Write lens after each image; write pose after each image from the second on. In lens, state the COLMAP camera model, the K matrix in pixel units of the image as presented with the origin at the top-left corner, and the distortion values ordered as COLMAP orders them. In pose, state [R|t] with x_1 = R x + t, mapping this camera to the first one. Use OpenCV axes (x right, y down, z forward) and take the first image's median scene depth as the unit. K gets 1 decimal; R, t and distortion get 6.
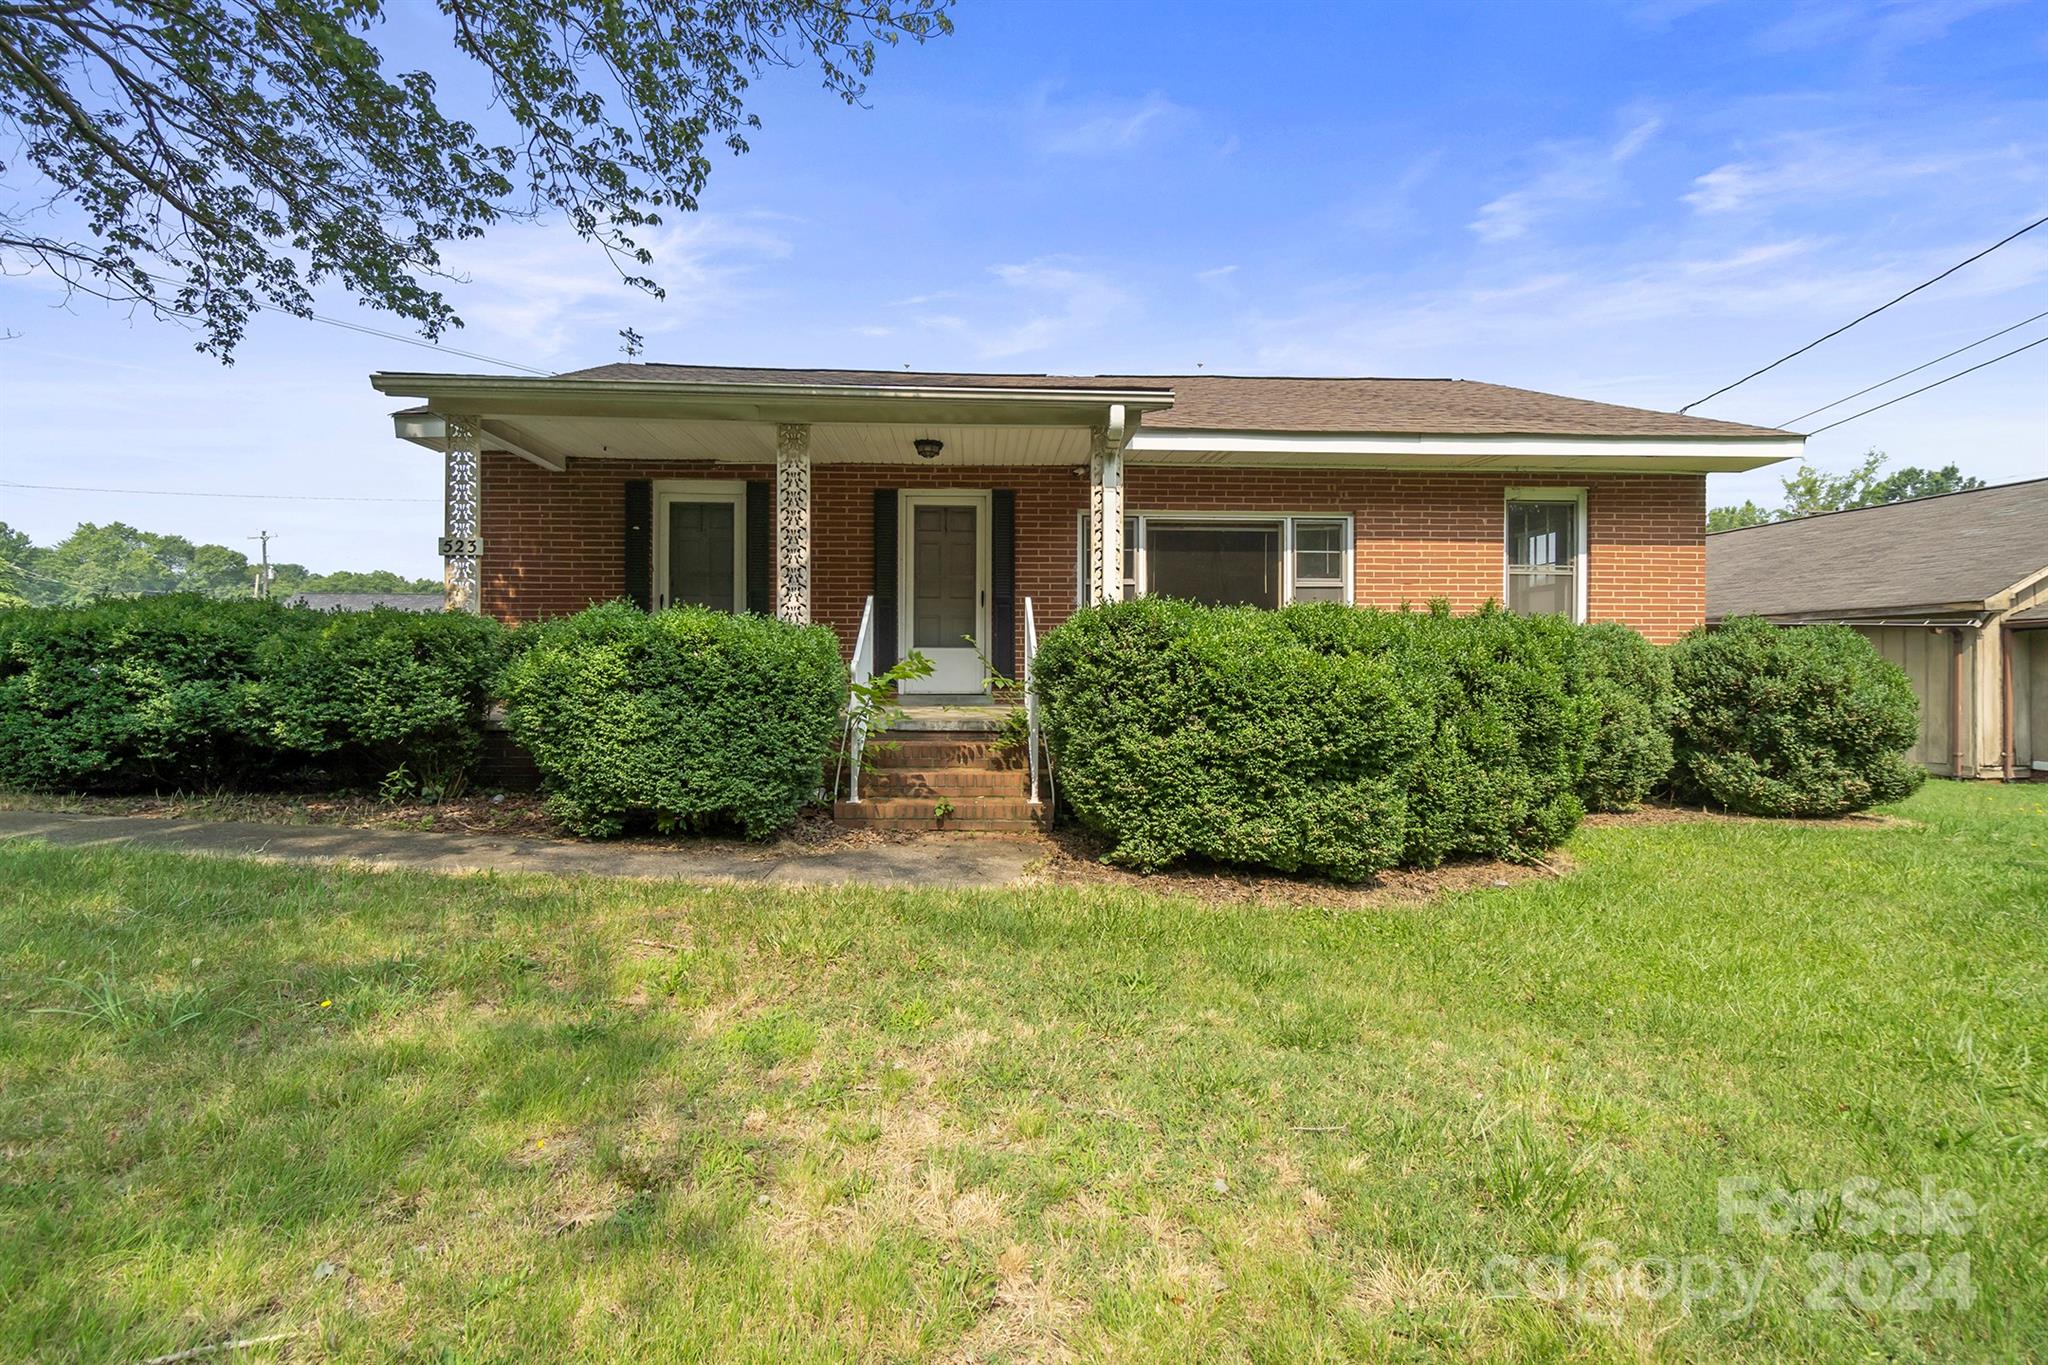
lens RADIAL K [[848.5, 0, 1024.0], [0, 848.5, 682.5], [0, 0, 1]] dist [-0.000862, -0.000093]
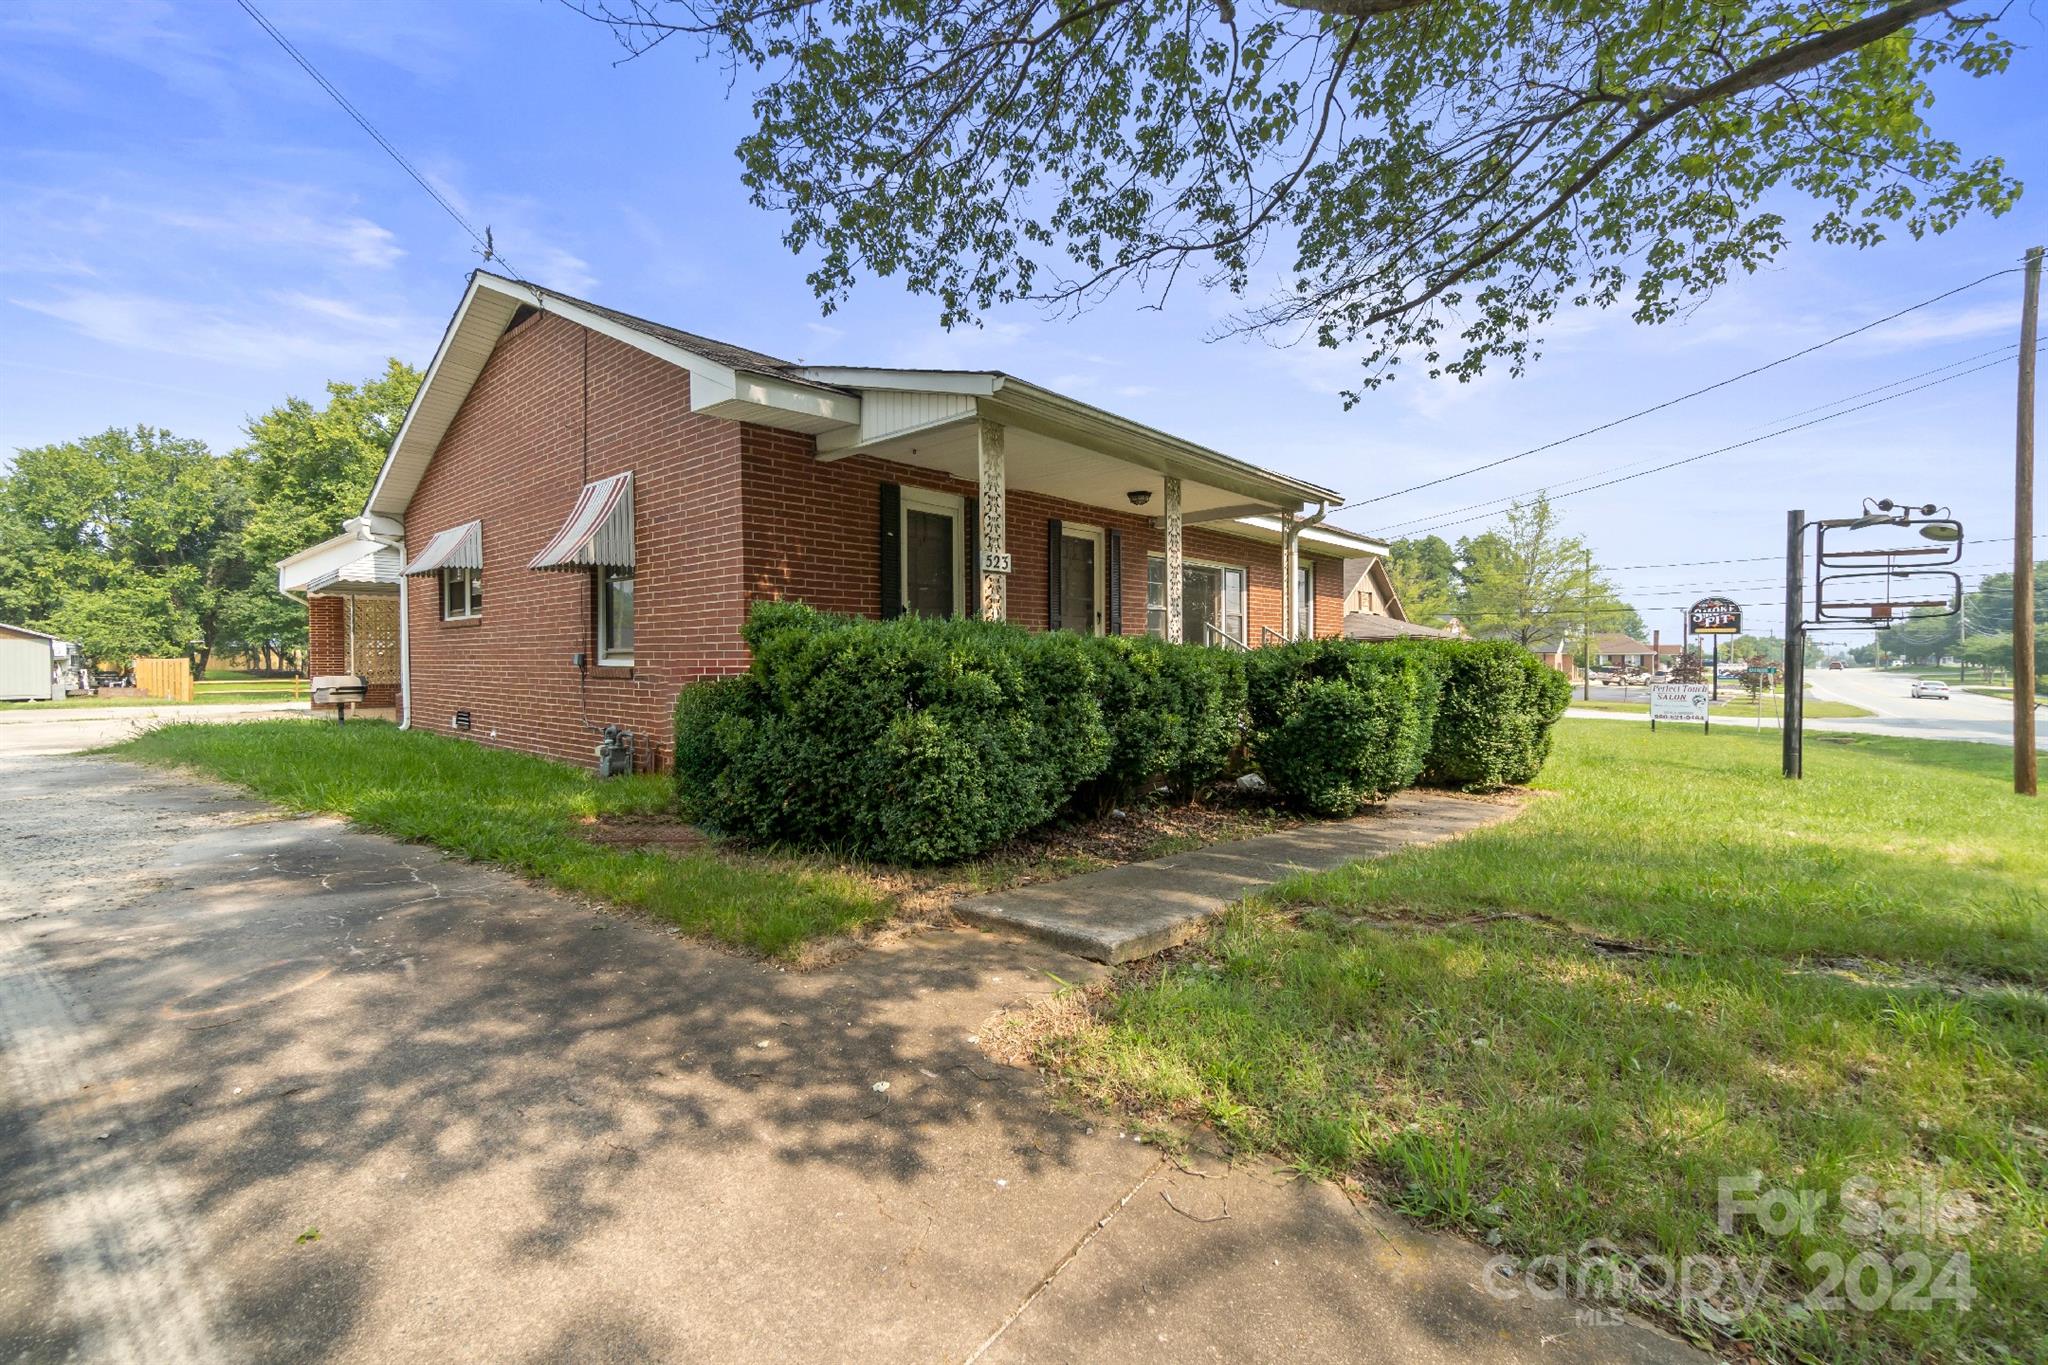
lens RADIAL K [[848.5, 0, 1024.0], [0, 848.5, 682.5], [0, 0, 1]] dist [-0.000862, -0.000093]
pose [[0.691428, -0.030186, 0.721814, -0.539630], [0.020049, 0.999544, 0.022595, -0.019244], [-0.722167, -0.001152, 0.691718, 0.129602]]
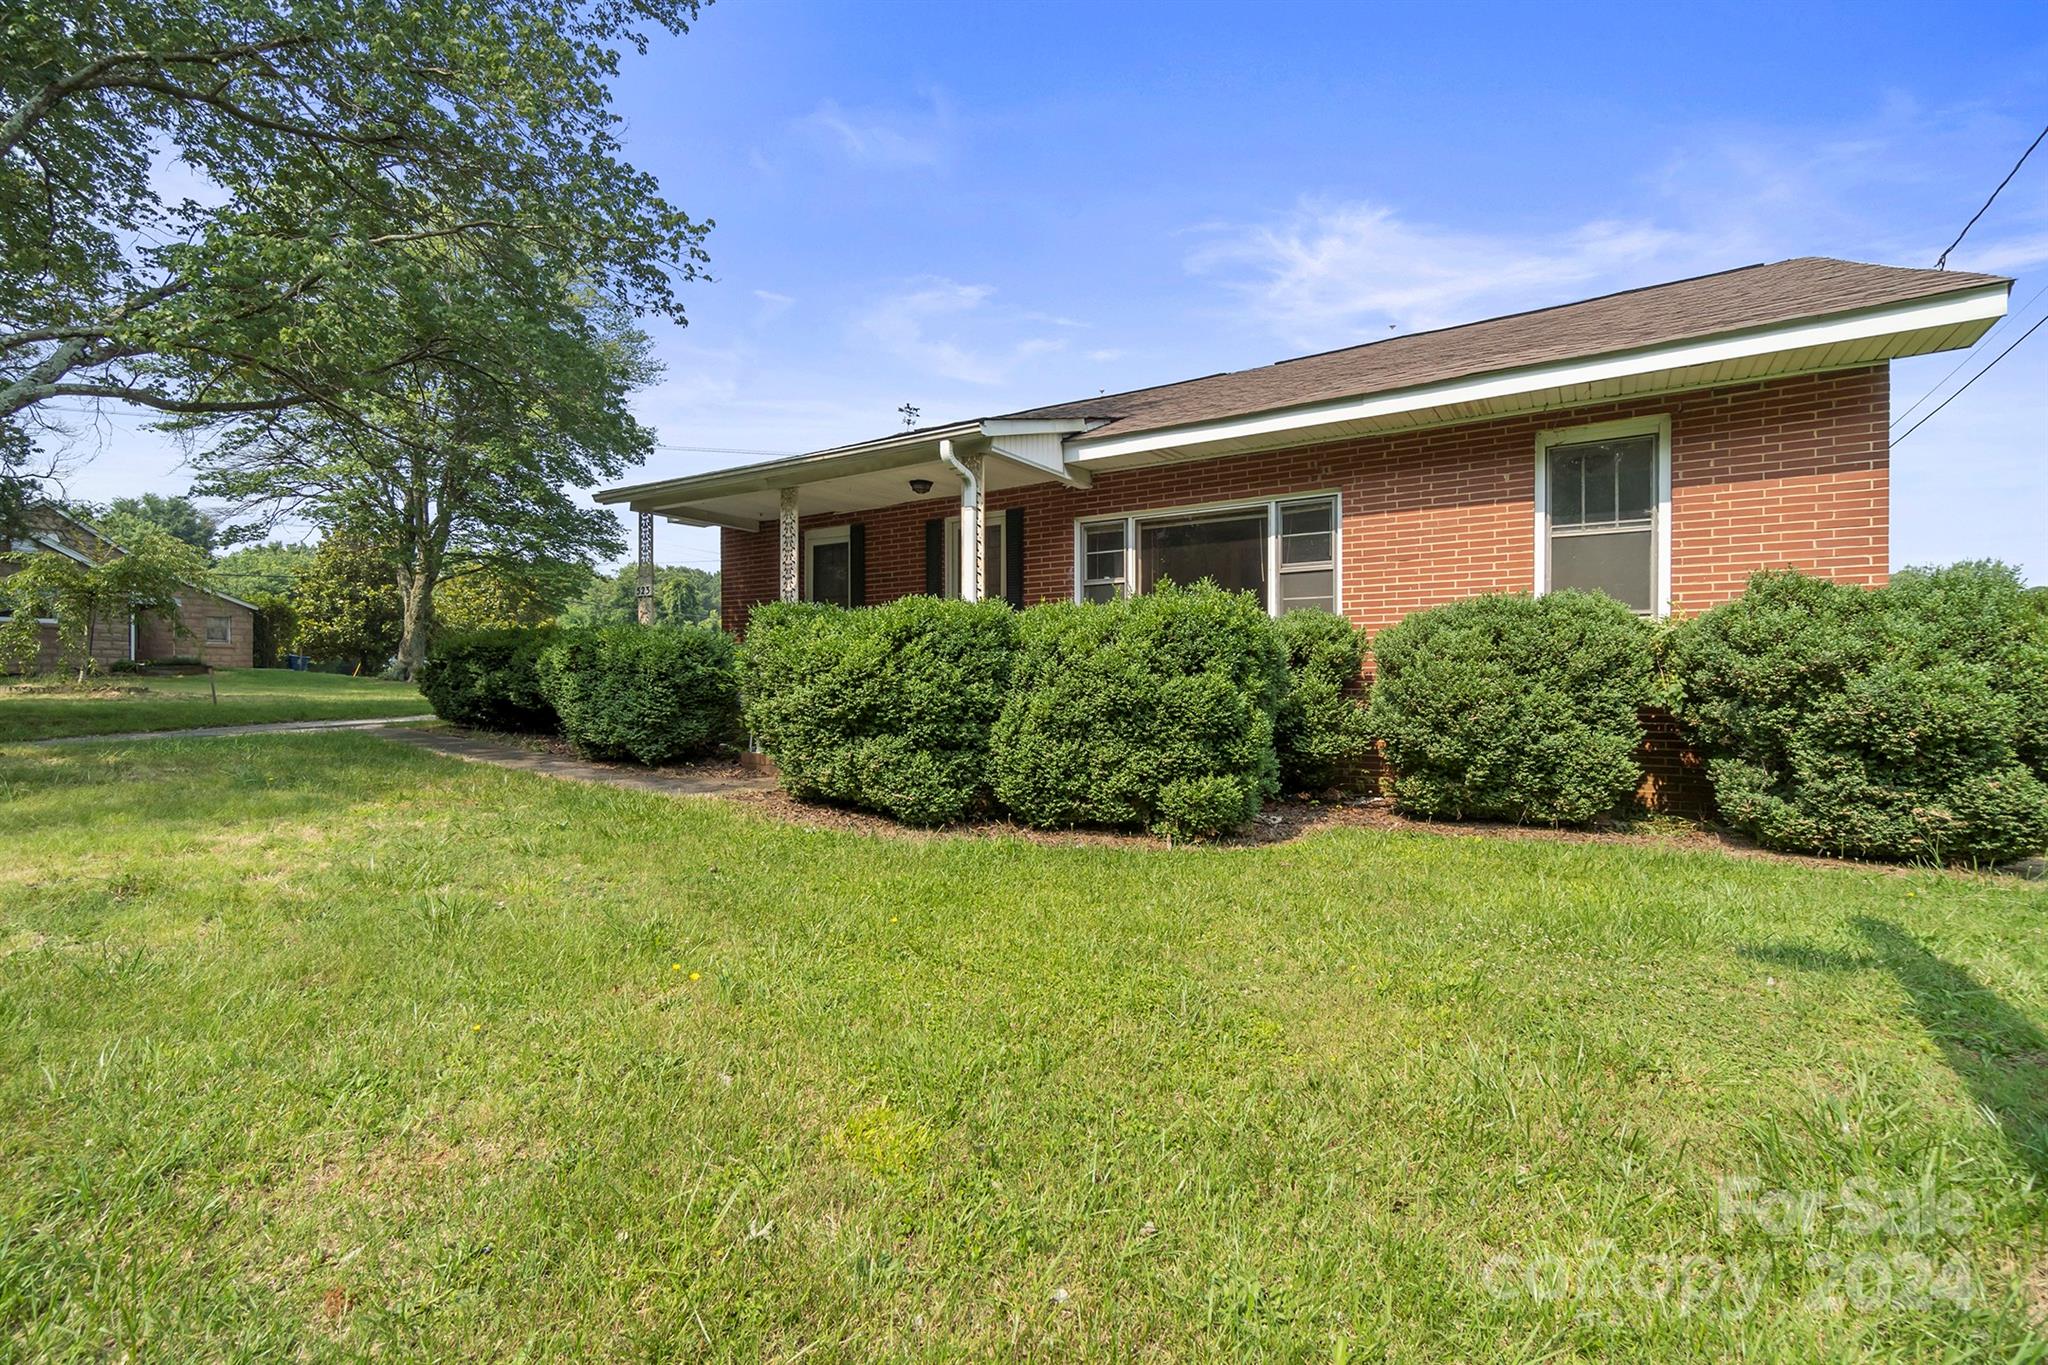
lens RADIAL K [[908.4, 0, 1024.0], [0, 908.4, 682.5], [0, 0, 1]] dist [0.000682, 0.000111]
pose [[0.814386, -0.004687, -0.580305, 0.700459], [-0.006542, 0.999830, -0.017256, 0.029615], [0.580287, 0.017850, 0.814216, 0.009102]]
